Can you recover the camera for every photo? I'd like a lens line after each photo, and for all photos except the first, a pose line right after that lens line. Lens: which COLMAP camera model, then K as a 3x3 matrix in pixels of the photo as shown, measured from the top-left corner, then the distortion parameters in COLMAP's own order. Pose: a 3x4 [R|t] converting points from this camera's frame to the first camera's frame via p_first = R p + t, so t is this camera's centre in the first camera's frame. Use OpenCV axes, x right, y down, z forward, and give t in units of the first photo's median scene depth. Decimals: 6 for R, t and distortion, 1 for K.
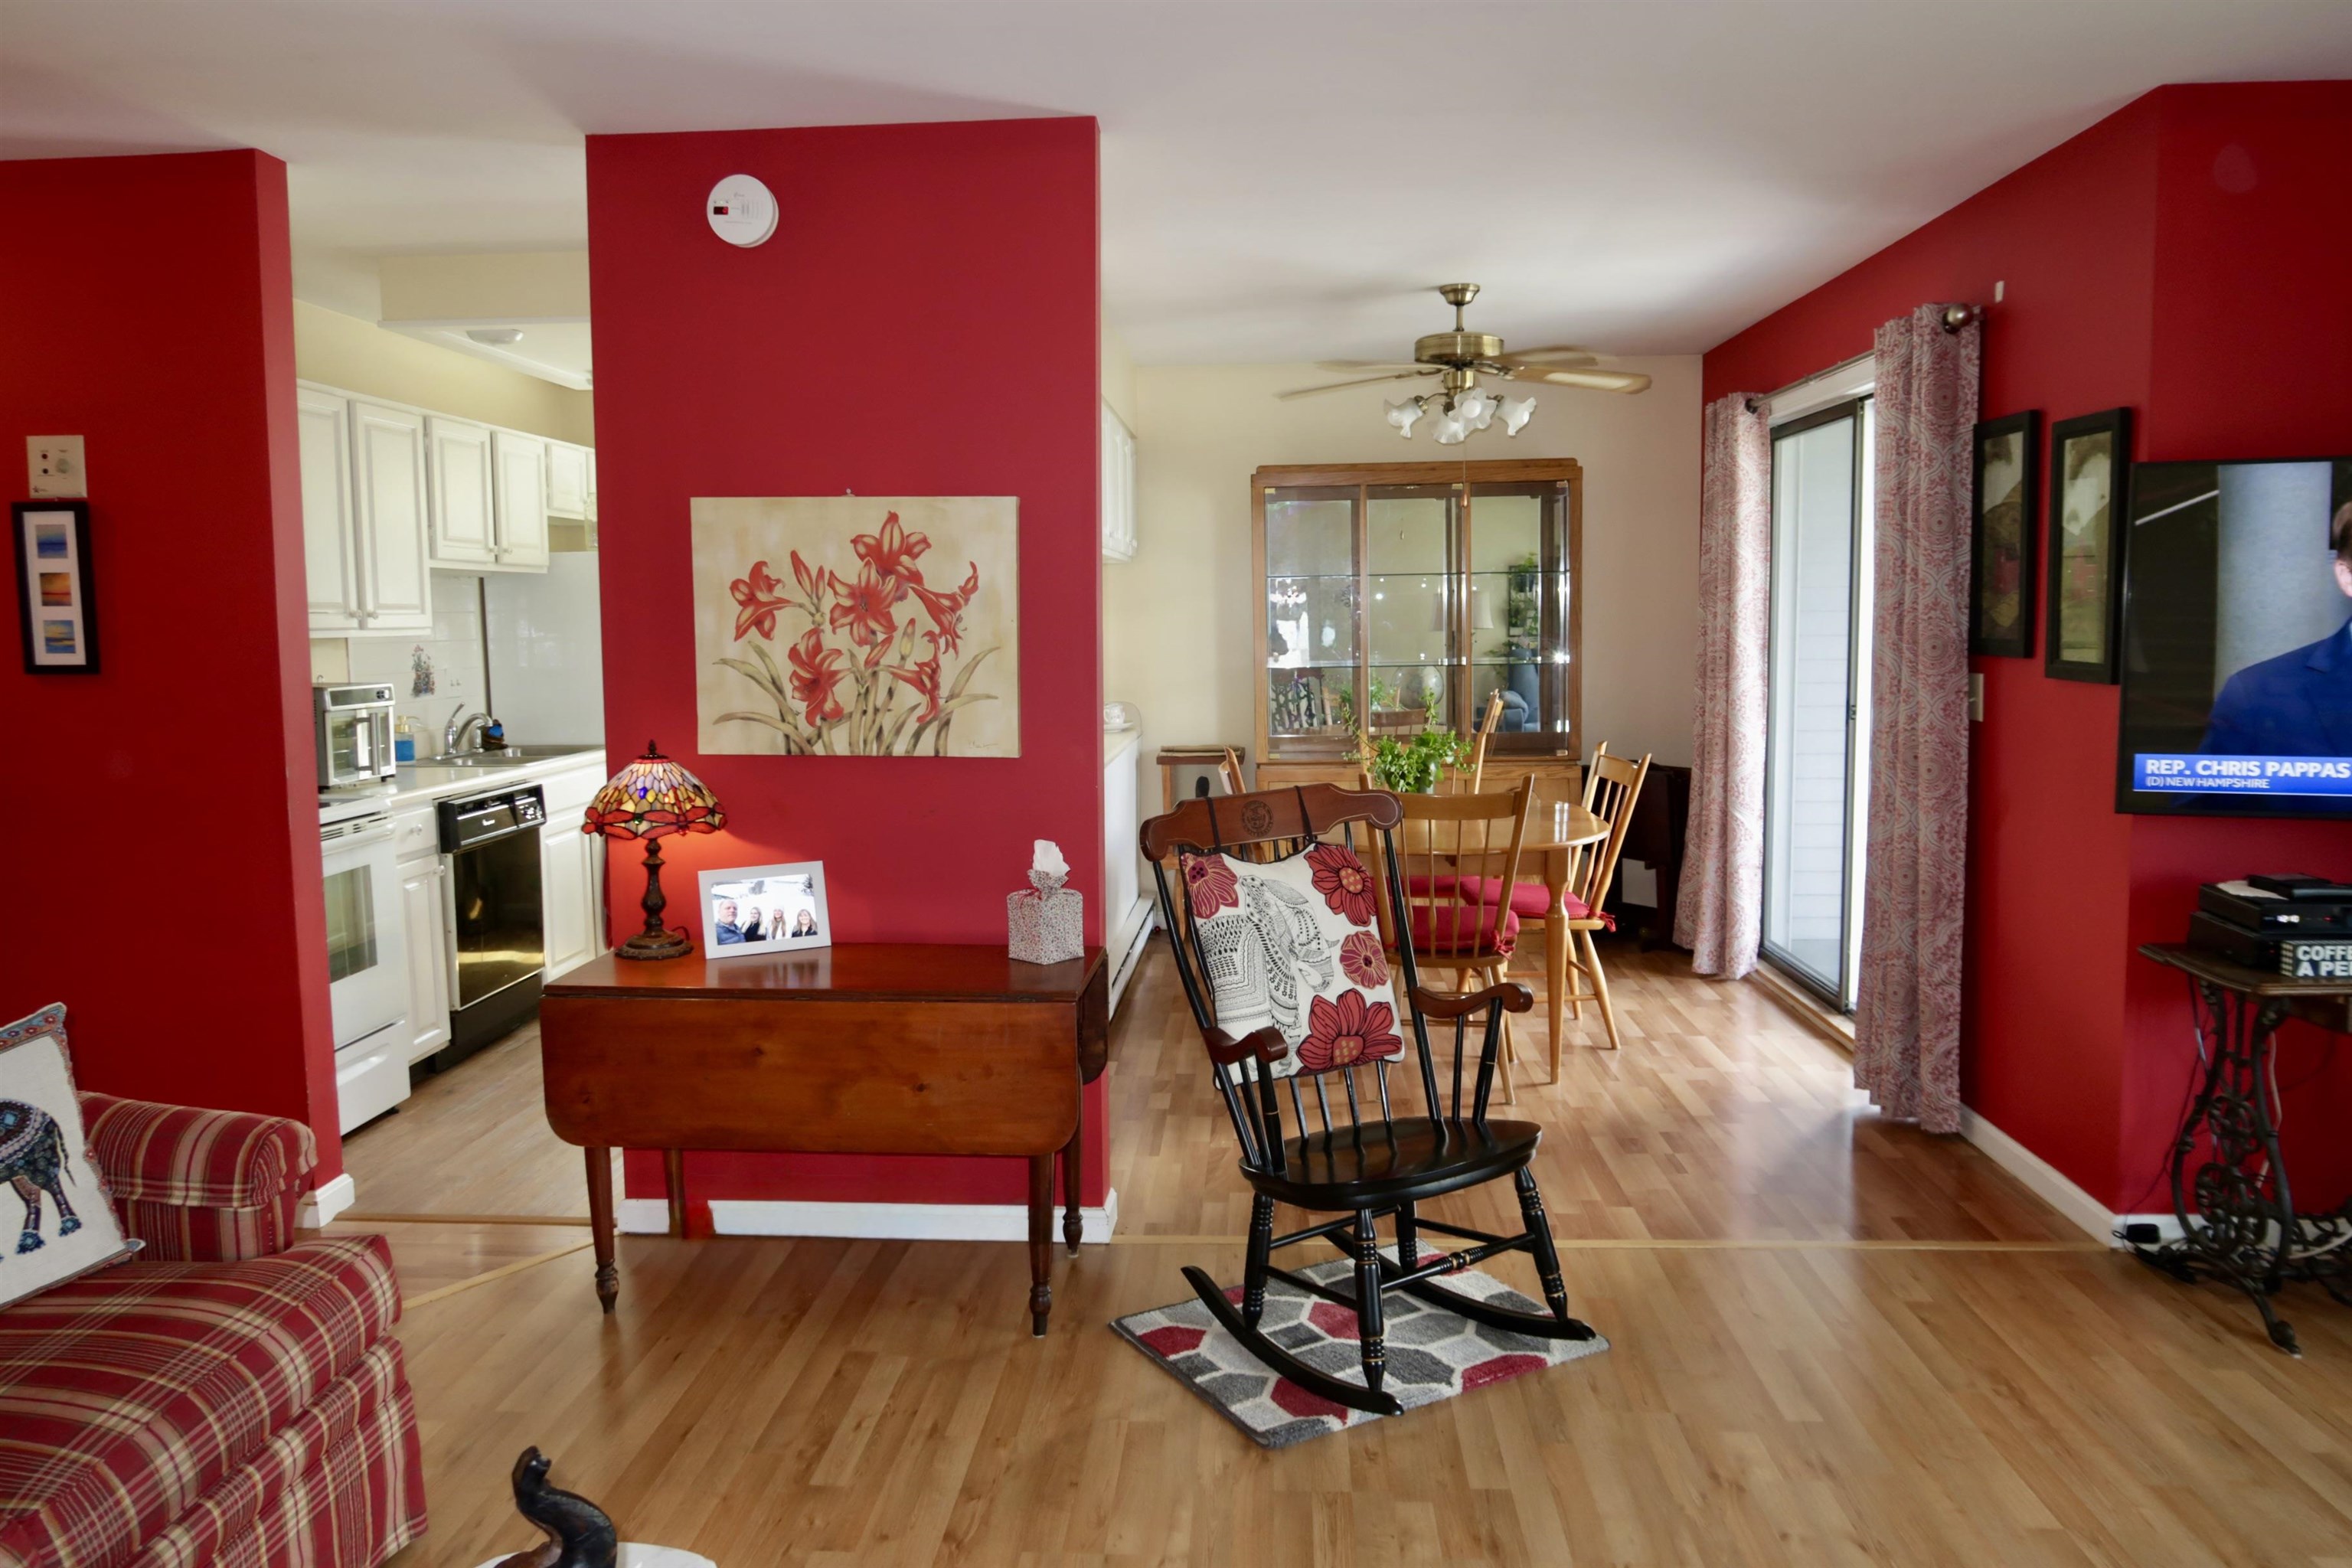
lens RADIAL K [[1633.8, 0, 1159.6], [0, 1633.8, 771.1], [0, 0, 1]] dist [-0.017668, 0.003010]
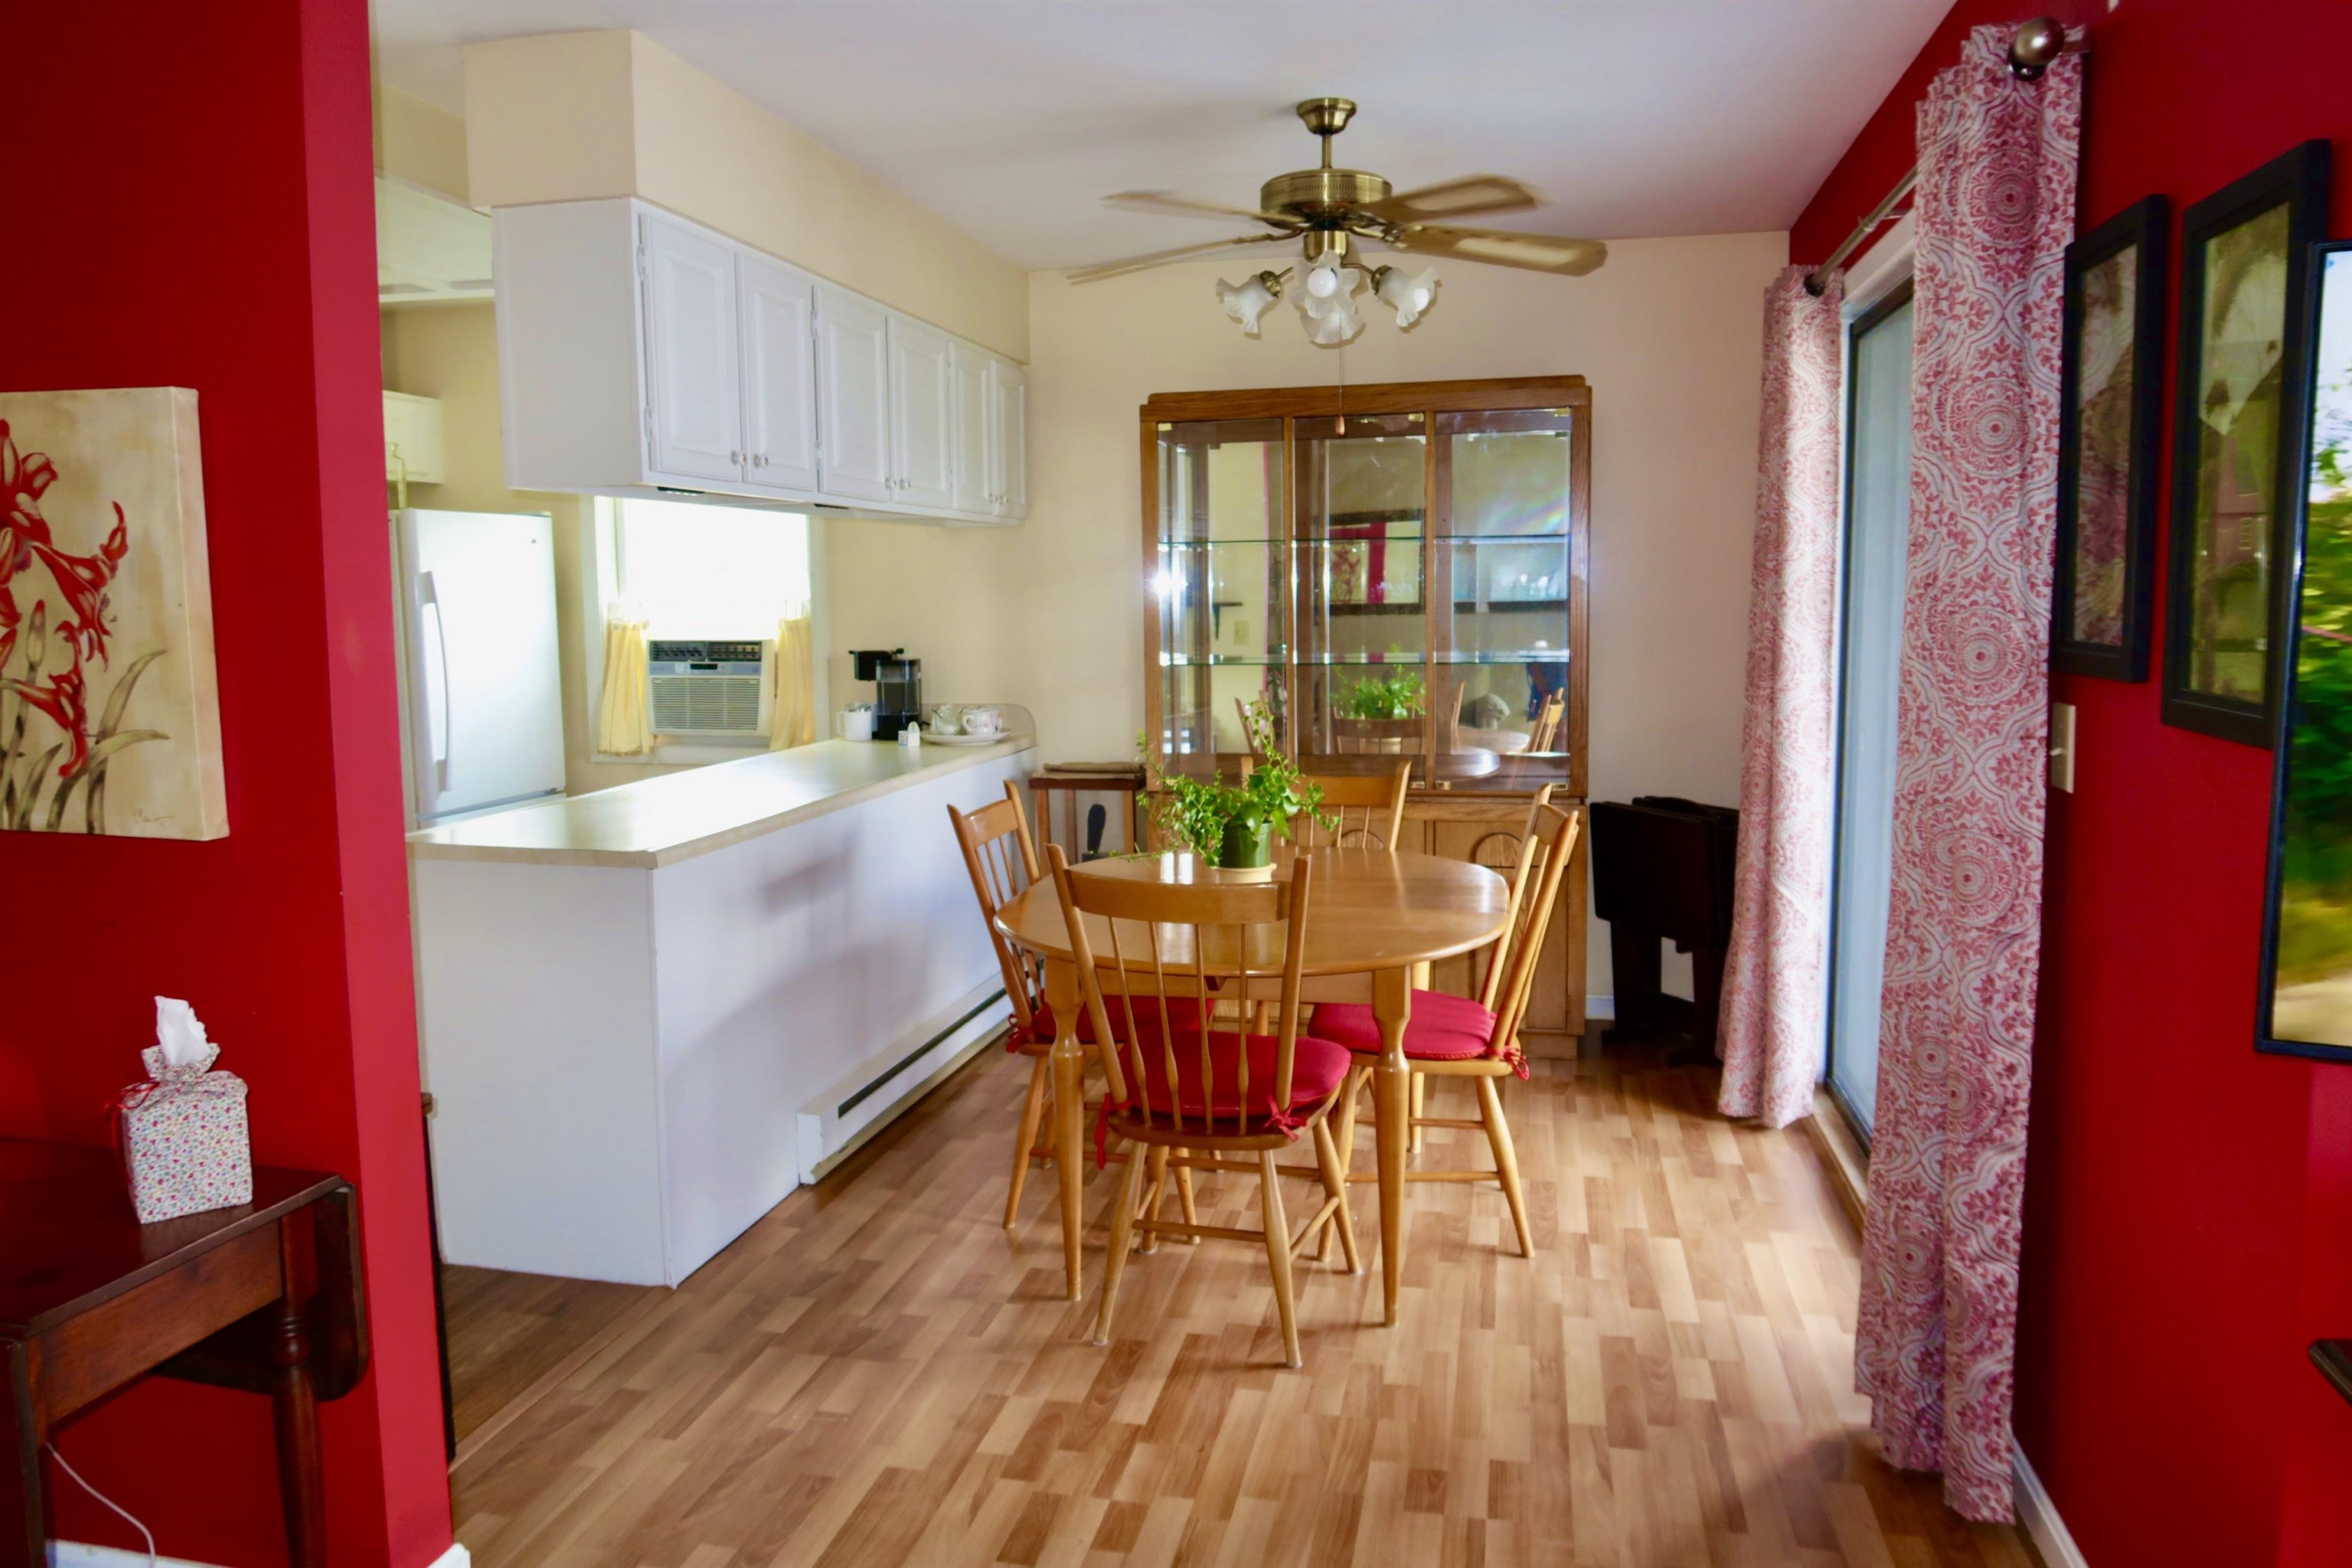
lens RADIAL K [[1630.7, 0, 1156.4], [0, 1630.7, 774.2], [0, 0, 1]] dist [-0.025504, 0.000902]
pose [[0.987707, 0.020241, -0.155001, 0.284436], [-0.017769, 0.999692, 0.017314, -0.040546], [0.155303, -0.014347, 0.987763, 0.412071]]
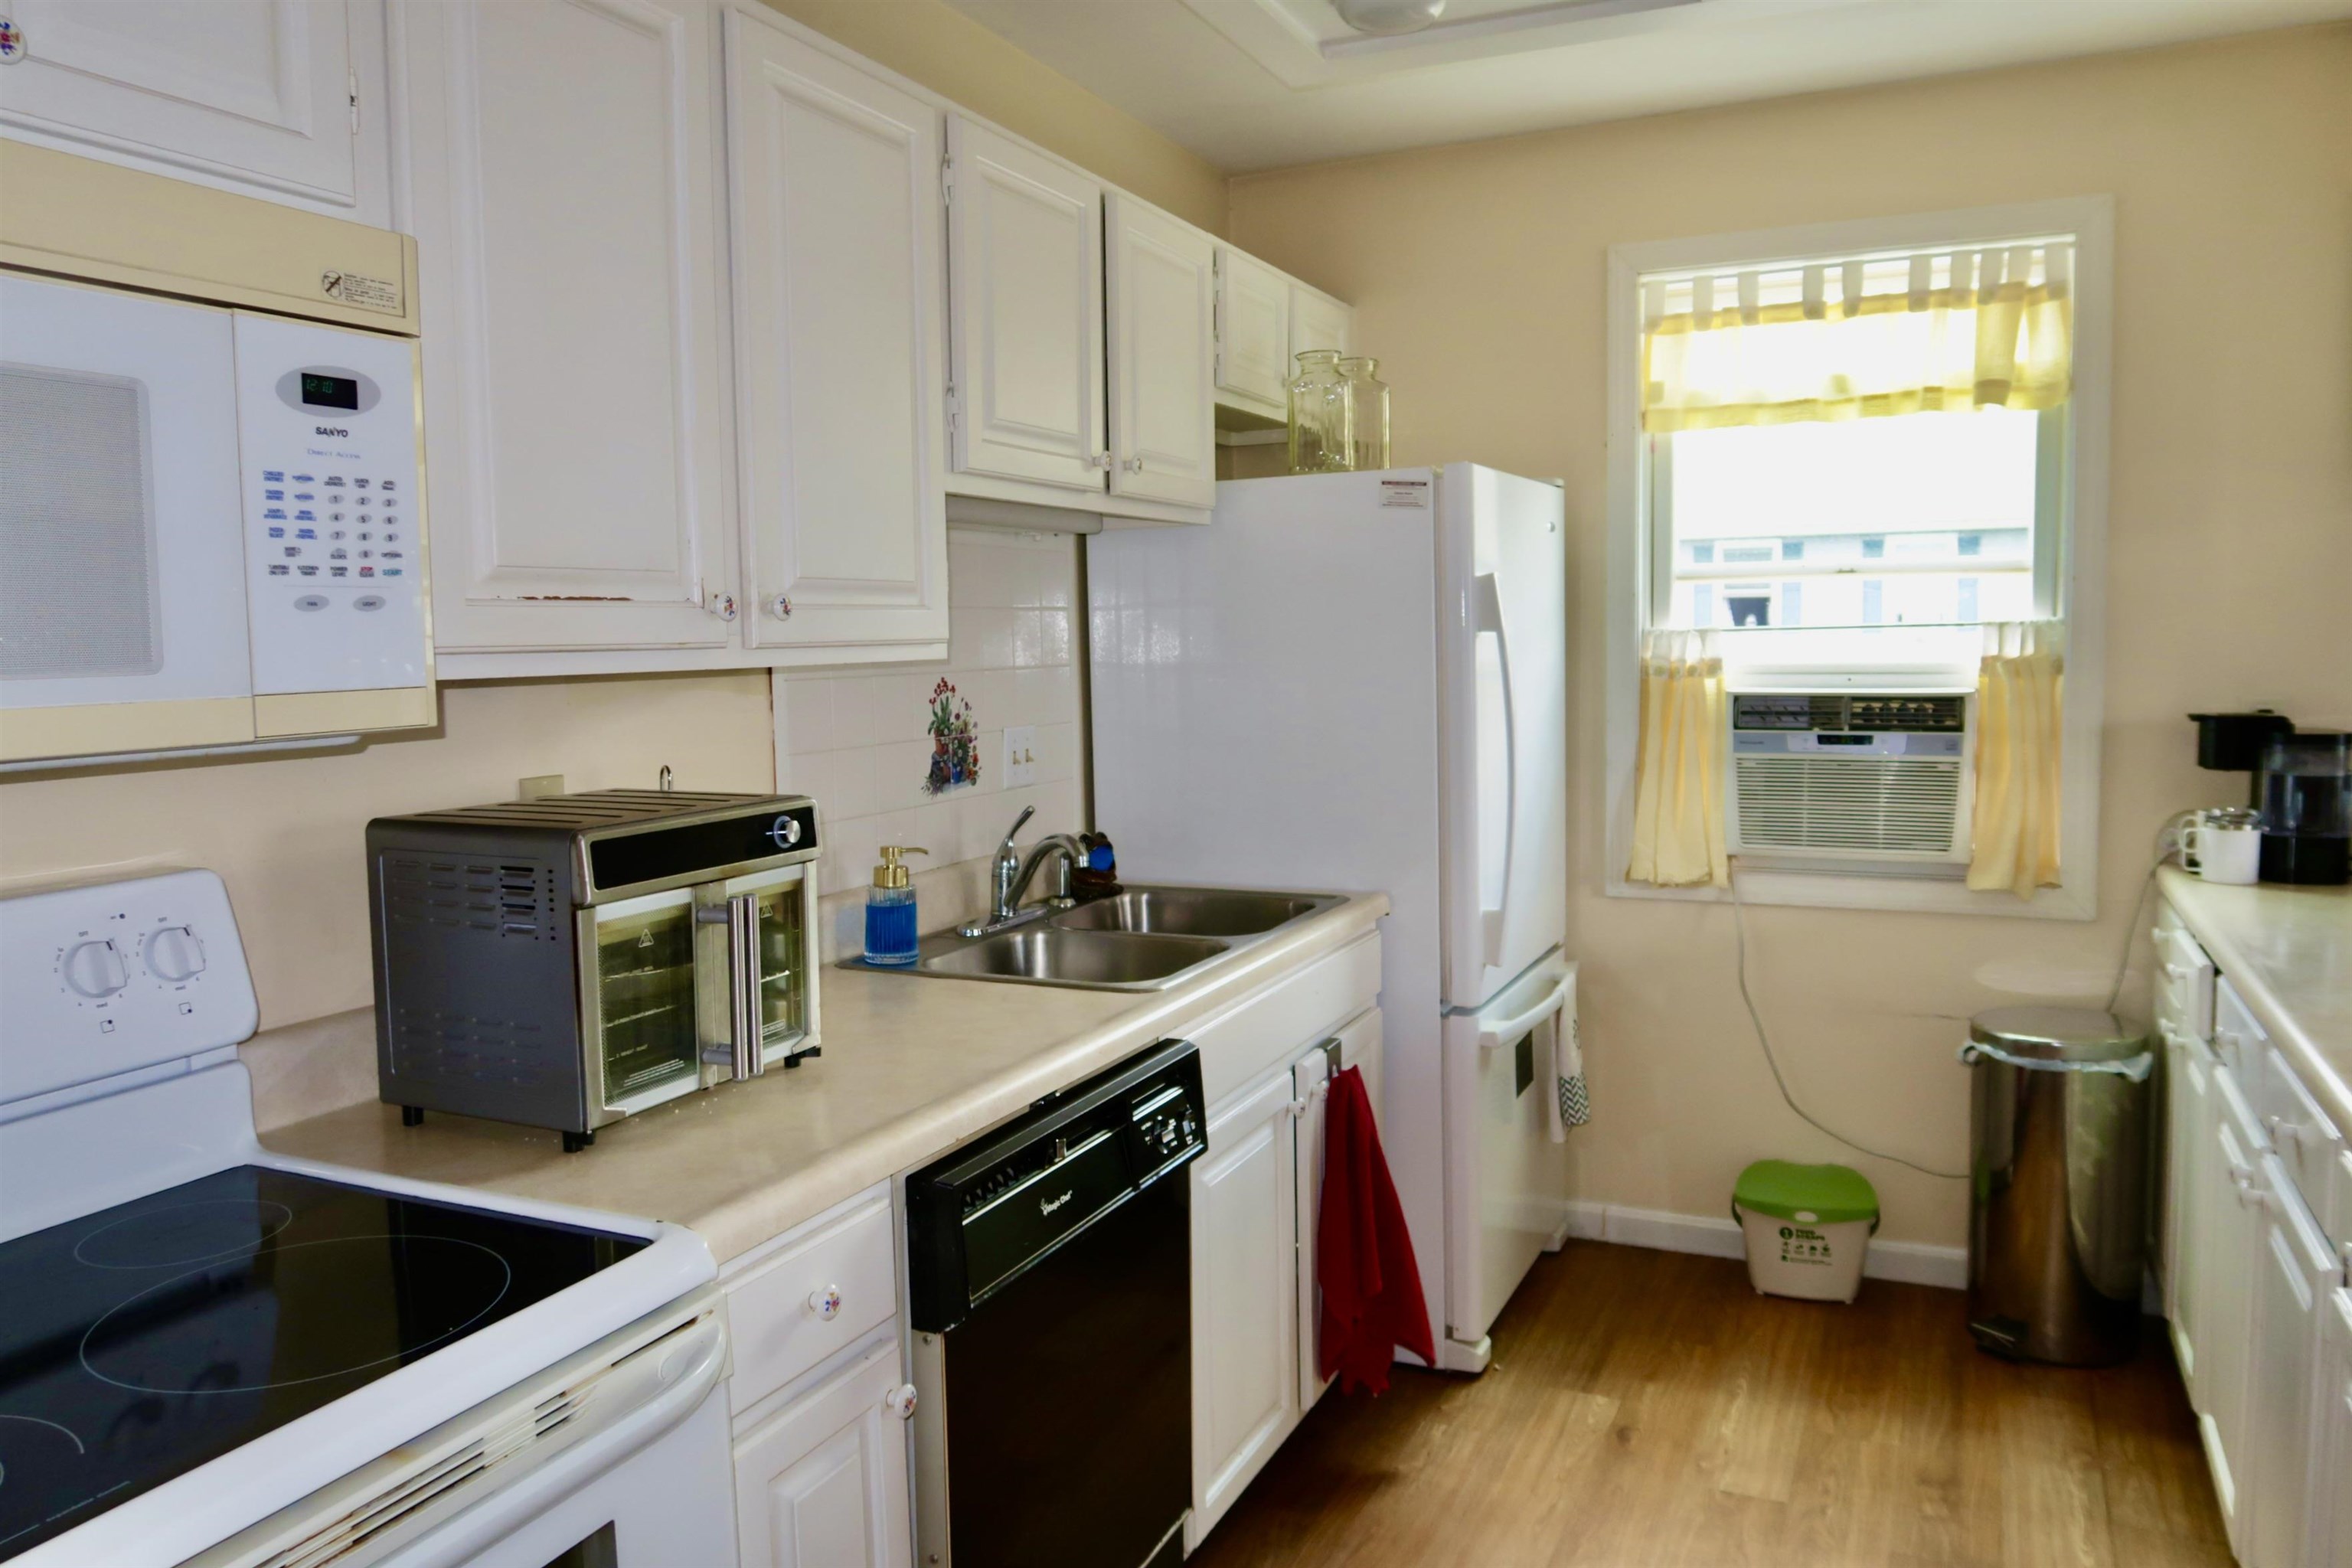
lens RADIAL K [[1668.4, 0, 1164.4], [0, 1668.4, 772.1], [0, 0, 1]] dist [-0.029022, 0.022217]
pose [[0.934698, 0.023712, -0.354652, -0.331324], [-0.026448, 0.999646, -0.002870, -0.073958], [0.354458, 0.012062, 0.934994, 0.838961]]
